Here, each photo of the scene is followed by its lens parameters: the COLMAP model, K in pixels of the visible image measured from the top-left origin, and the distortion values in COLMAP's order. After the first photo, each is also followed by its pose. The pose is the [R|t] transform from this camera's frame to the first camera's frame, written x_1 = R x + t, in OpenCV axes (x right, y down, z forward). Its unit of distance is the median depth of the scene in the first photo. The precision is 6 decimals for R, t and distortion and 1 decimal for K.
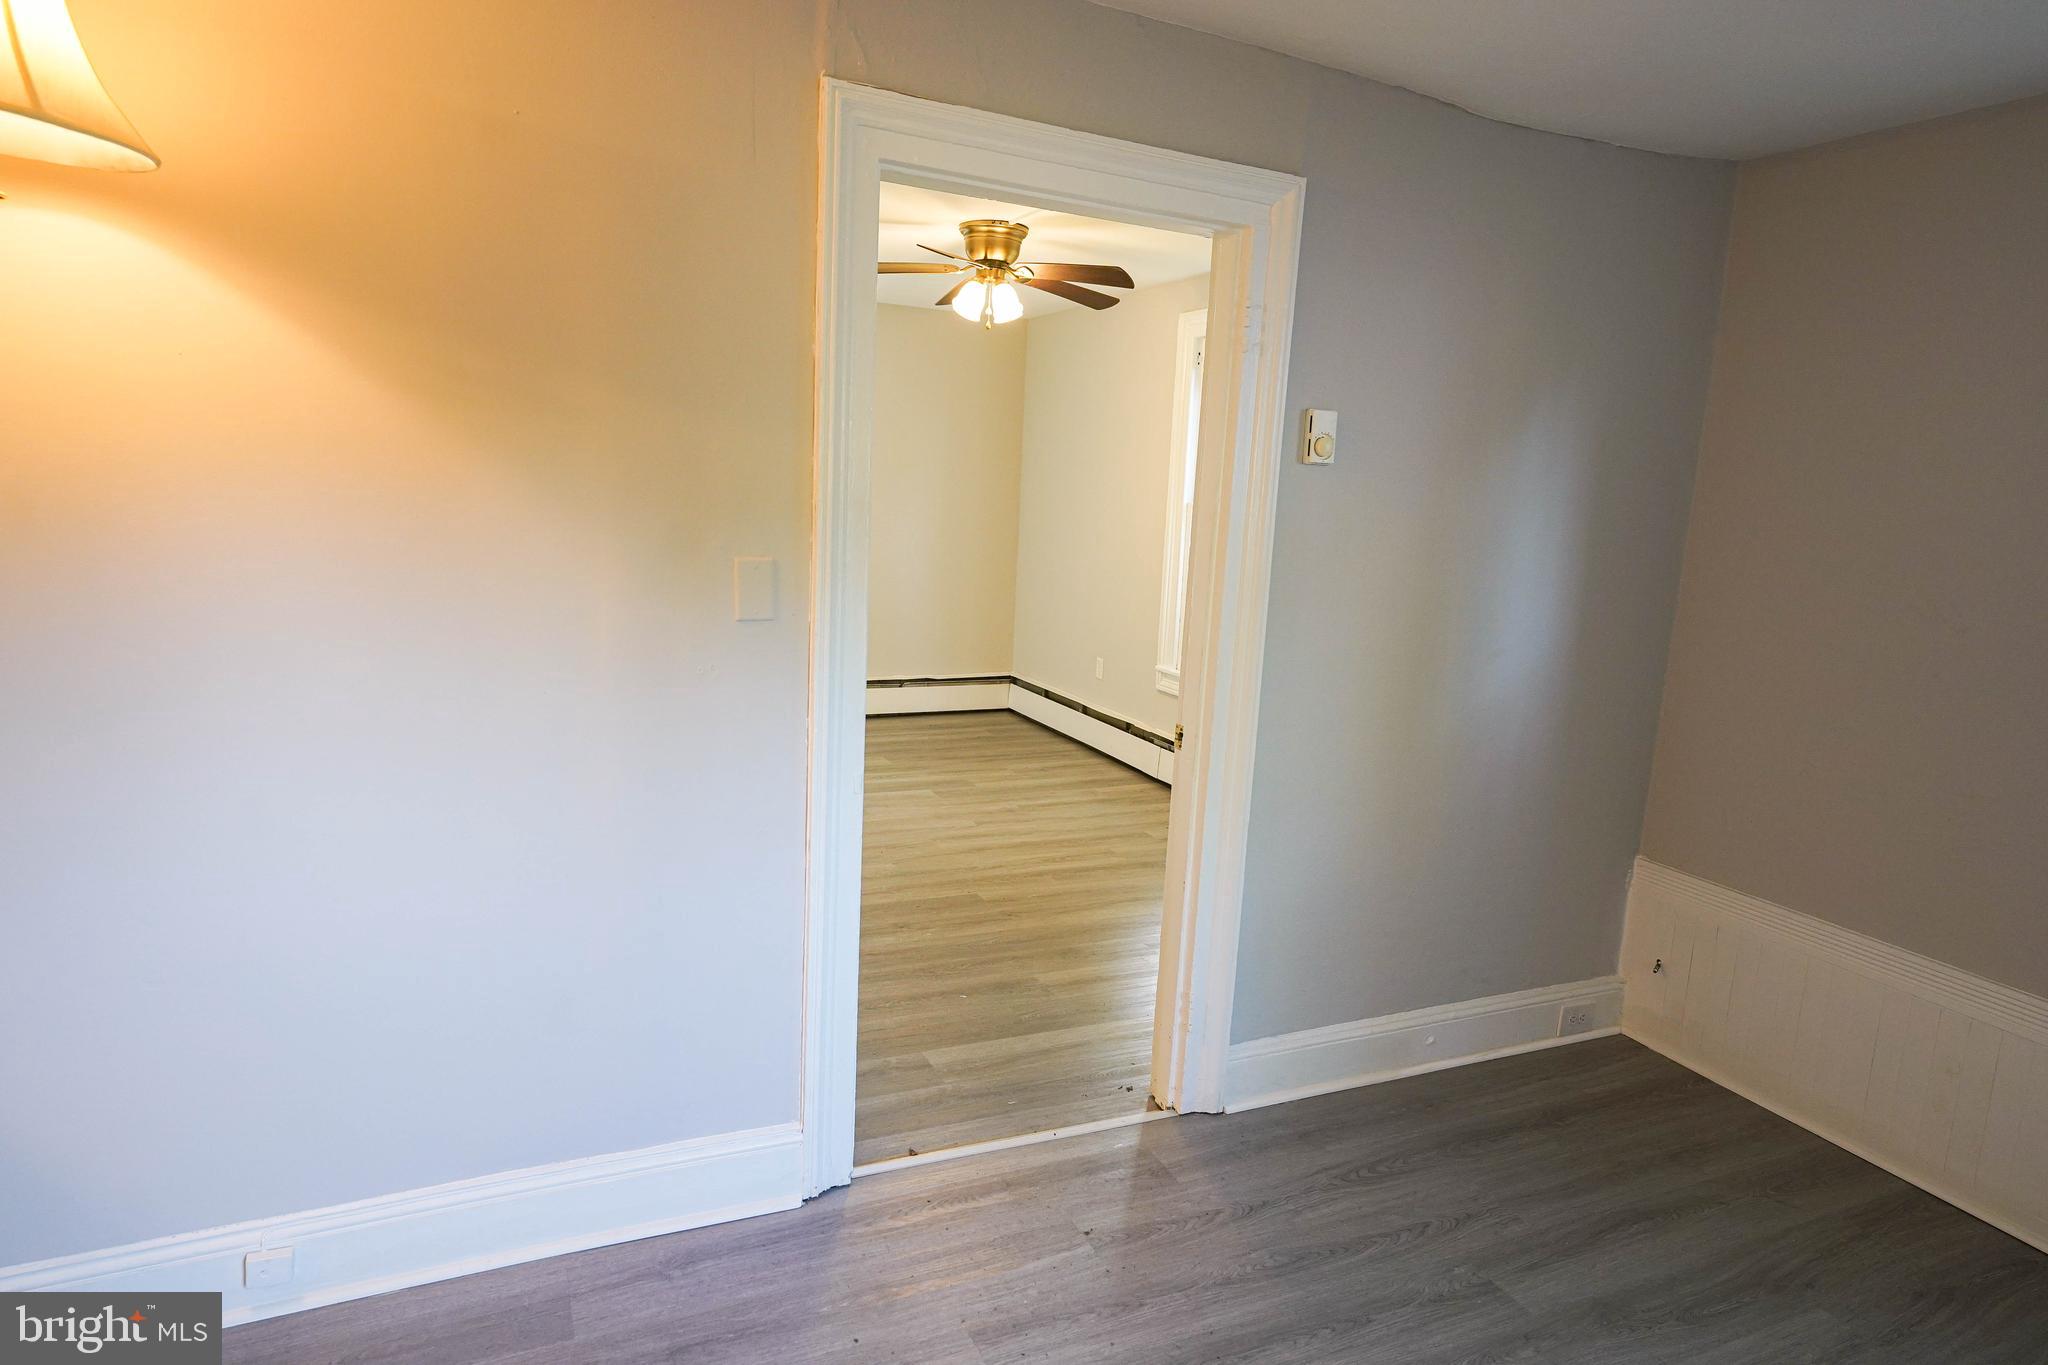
lens RADIAL K [[1178.2, 0, 1012.0], [0, 1178.2, 683.6], [0, 0, 1]] dist [0.011120, -0.003499]
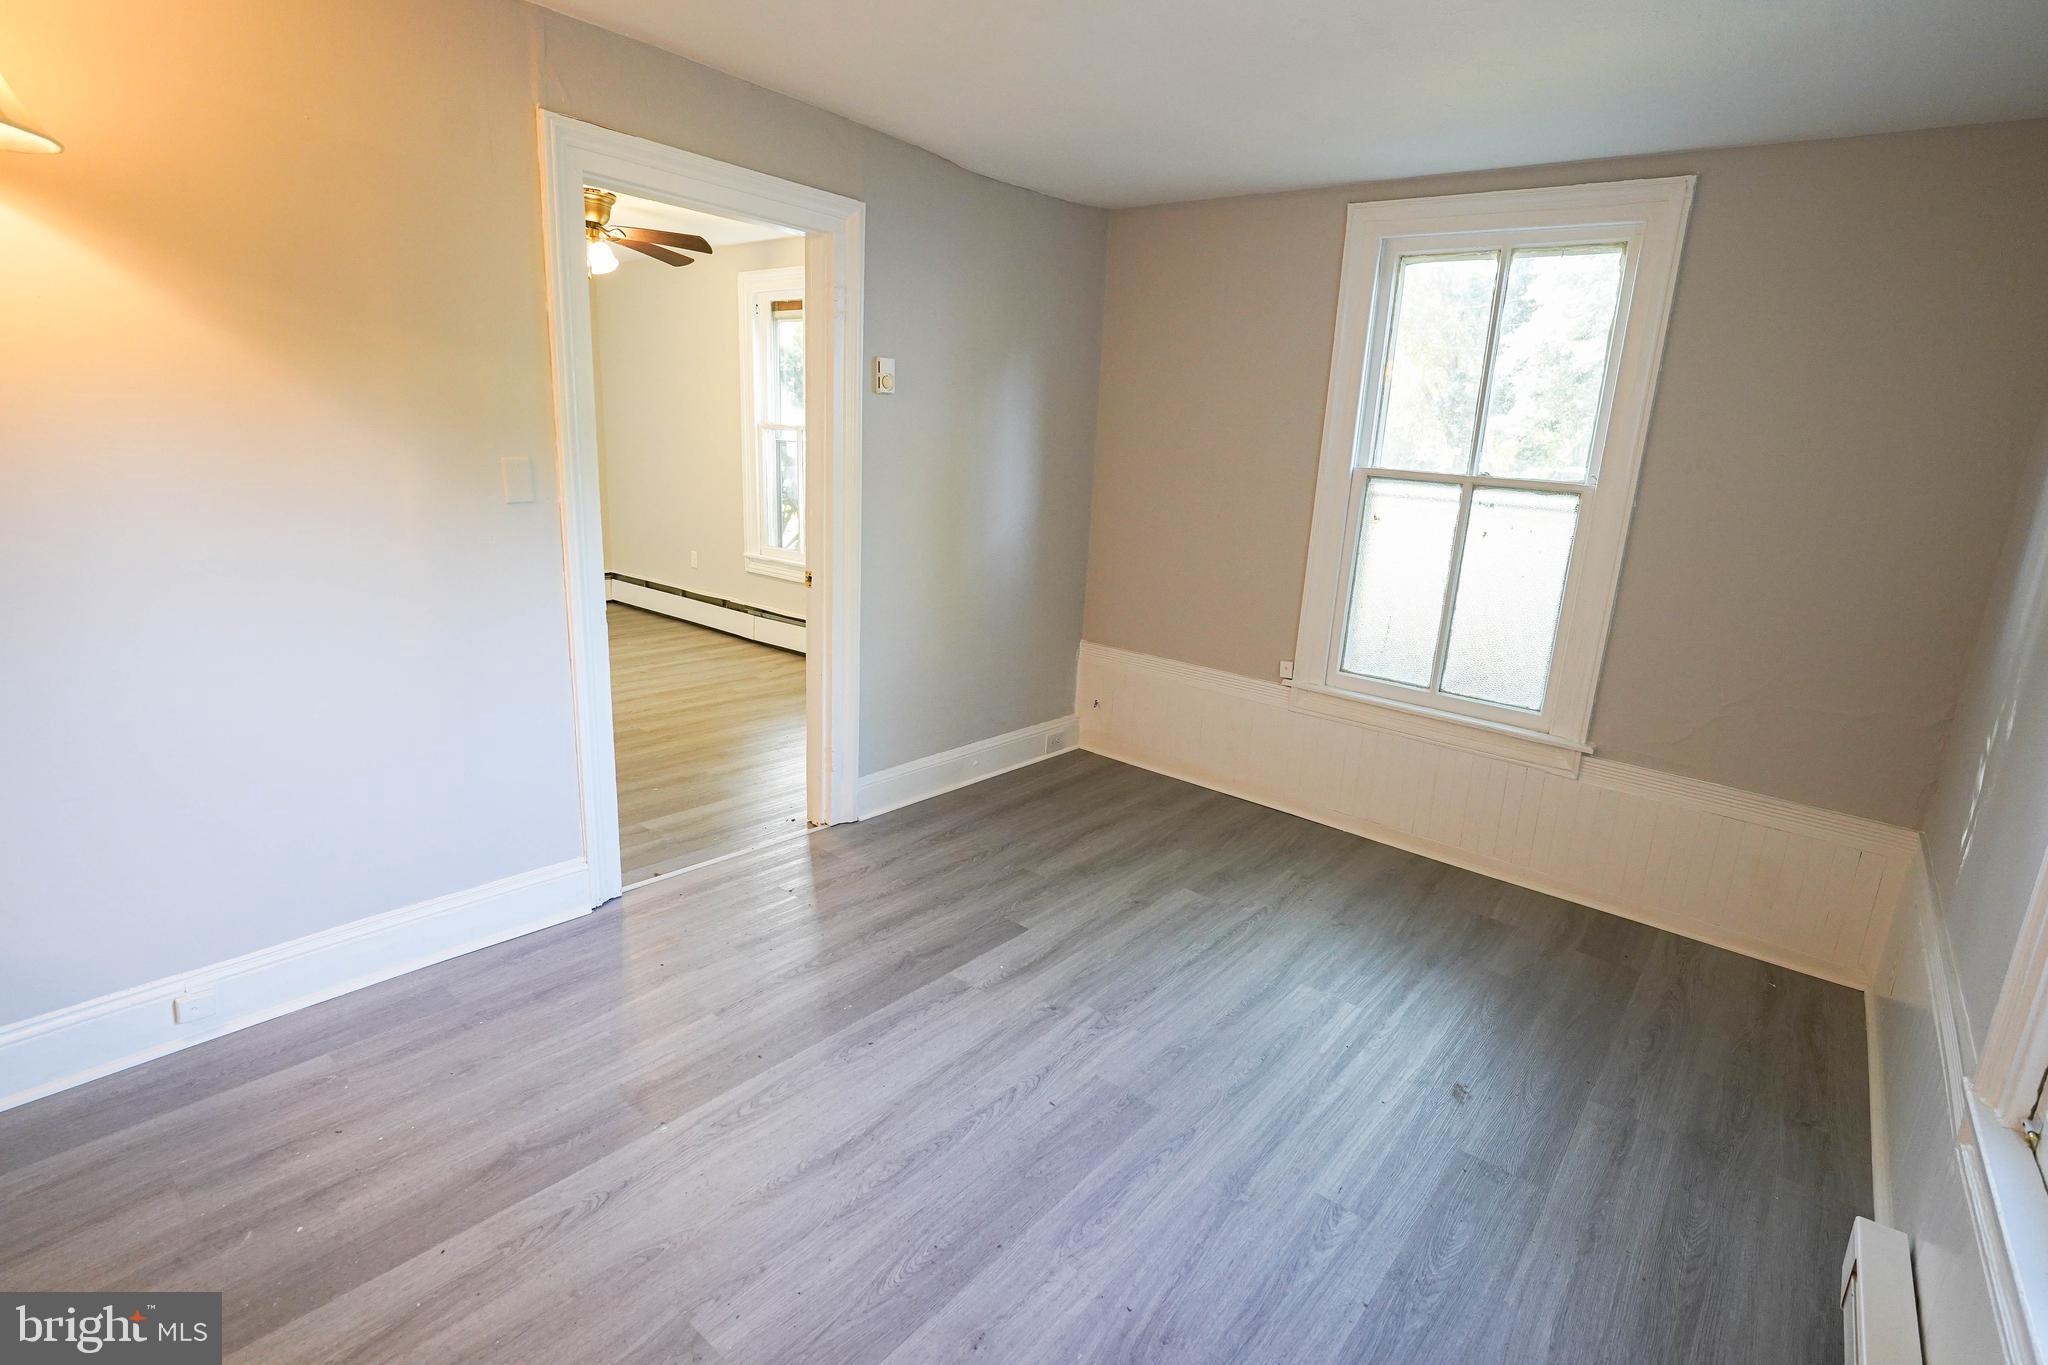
lens RADIAL K [[989.8, 0, 1028.0], [0, 989.8, 683.3], [0, 0, 1]] dist [-0.015689, 0.001129]
pose [[0.900638, -0.109157, 0.420637, -0.126136], [0.066727, 0.991197, 0.114348, 0.043483], [-0.429416, -0.074918, 0.899994, -0.217305]]
